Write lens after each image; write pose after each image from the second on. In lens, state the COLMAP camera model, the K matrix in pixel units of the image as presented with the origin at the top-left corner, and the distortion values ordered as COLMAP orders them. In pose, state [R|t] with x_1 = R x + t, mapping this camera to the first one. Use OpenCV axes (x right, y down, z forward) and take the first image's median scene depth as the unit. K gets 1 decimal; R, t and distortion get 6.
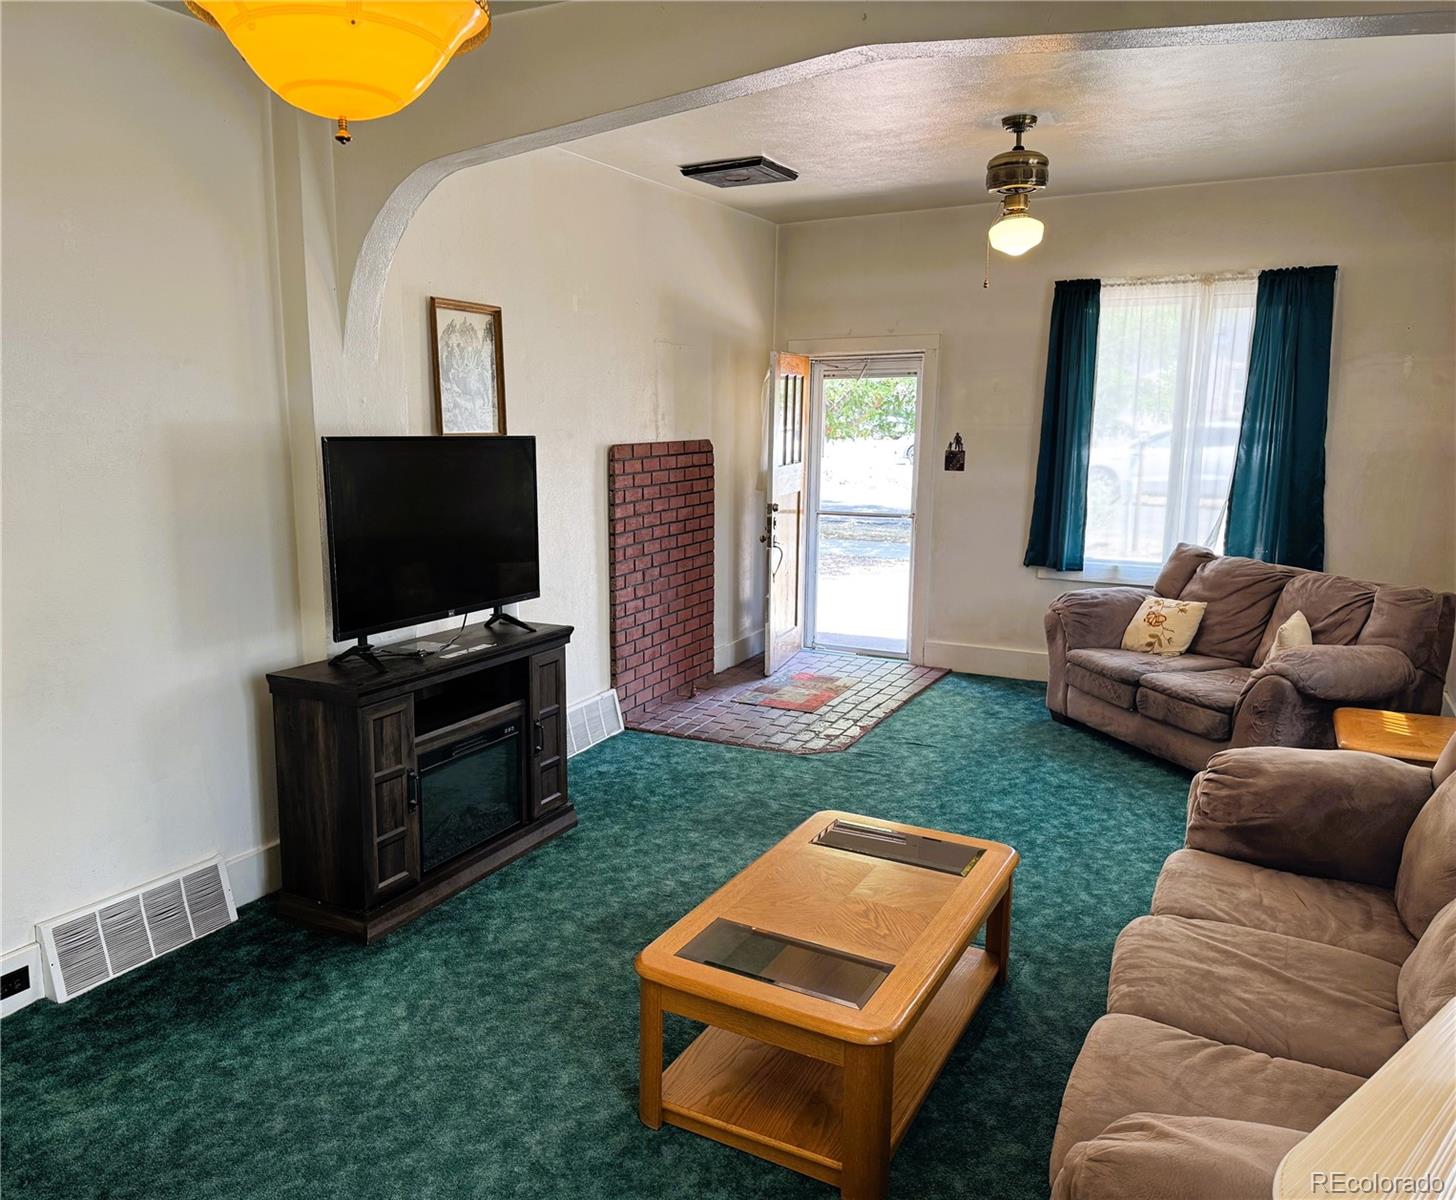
lens RADIAL K [[1101.5, 0, 592.3], [0, 1101.5, 596.7], [0, 0, 1]] dist [0.041725, -0.090698]
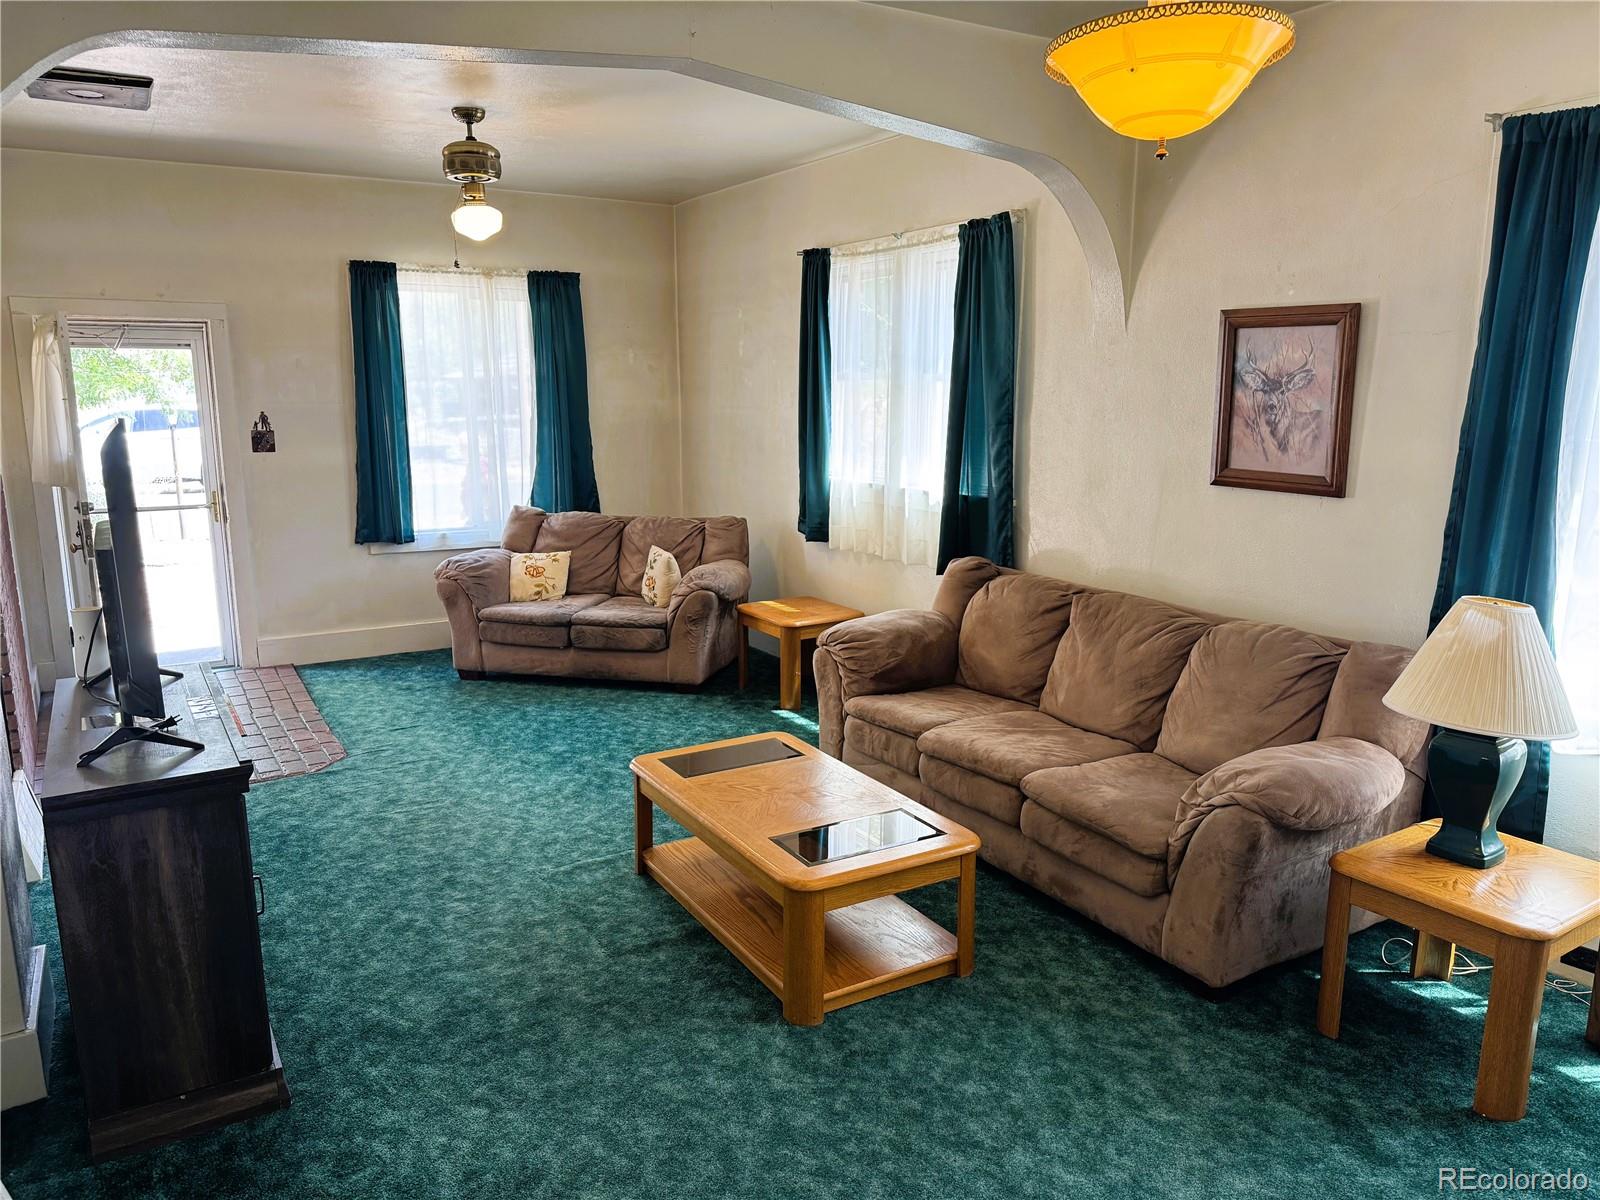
lens RADIAL K [[1144.1, 0, 800.0], [0, 1144.1, 600.0], [0, 0, 1]] dist [0.093359, -0.107792]
pose [[0.444792, -0.156040, 0.881936, -0.433346], [0.145233, 0.984240, 0.100895, -0.031070], [-0.883780, 0.083209, 0.460444, 0.203518]]
